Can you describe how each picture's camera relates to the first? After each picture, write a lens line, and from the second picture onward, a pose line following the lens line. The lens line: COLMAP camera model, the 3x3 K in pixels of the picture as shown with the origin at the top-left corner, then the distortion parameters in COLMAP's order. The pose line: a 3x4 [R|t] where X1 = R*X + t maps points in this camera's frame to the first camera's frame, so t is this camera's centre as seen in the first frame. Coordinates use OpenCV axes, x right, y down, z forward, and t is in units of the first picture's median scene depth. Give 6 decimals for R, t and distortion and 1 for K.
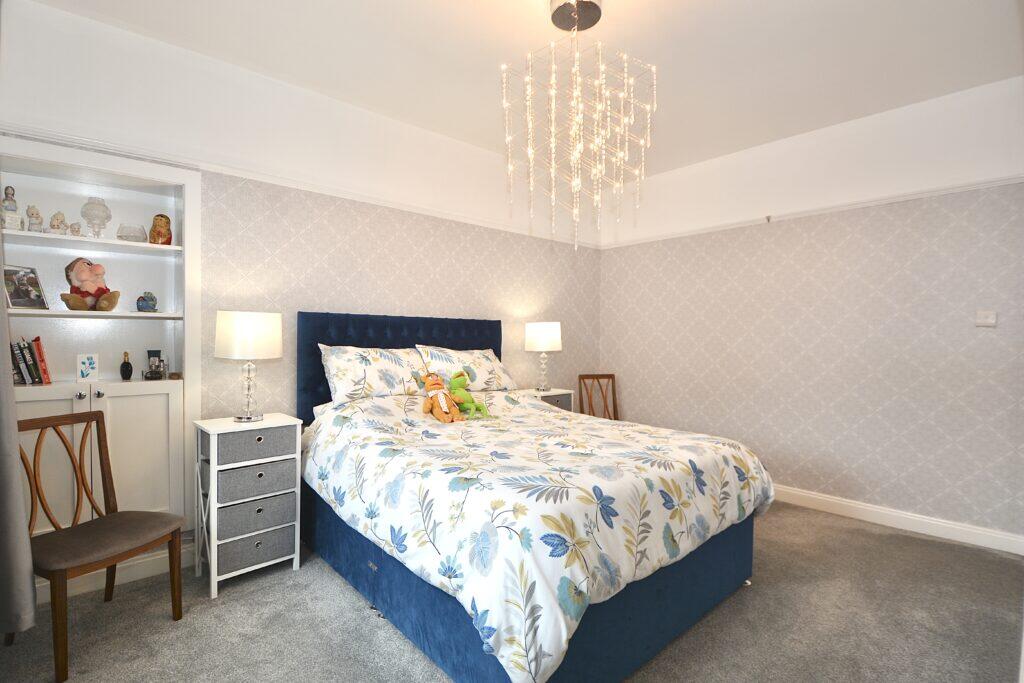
lens RADIAL K [[479.7, 0, 516.4], [0, 479.7, 345.9], [0, 0, 1]] dist [0.003568, -0.020681]
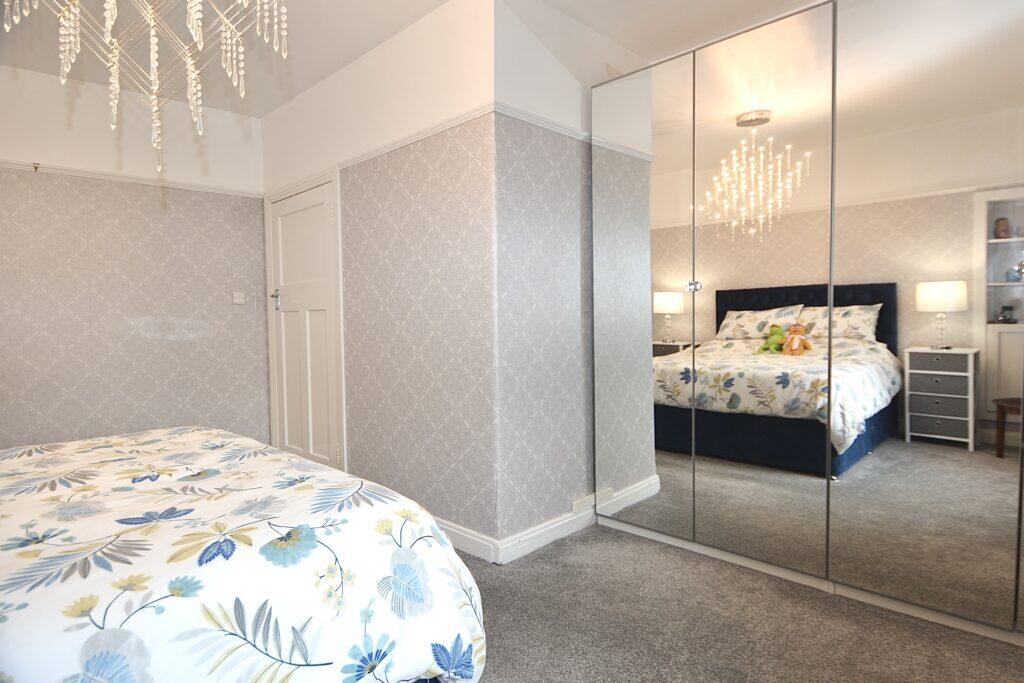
lens RADIAL K [[454.8, 0, 513.3], [0, 454.8, 335.8], [0, 0, 1]] dist [0.001428, -0.017261]
pose [[-0.000724, -0.039364, 0.999225, -0.593148], [0.017364, 0.999074, 0.039370, 0.012436], [-0.999849, 0.017379, -0.000040, 0.655472]]
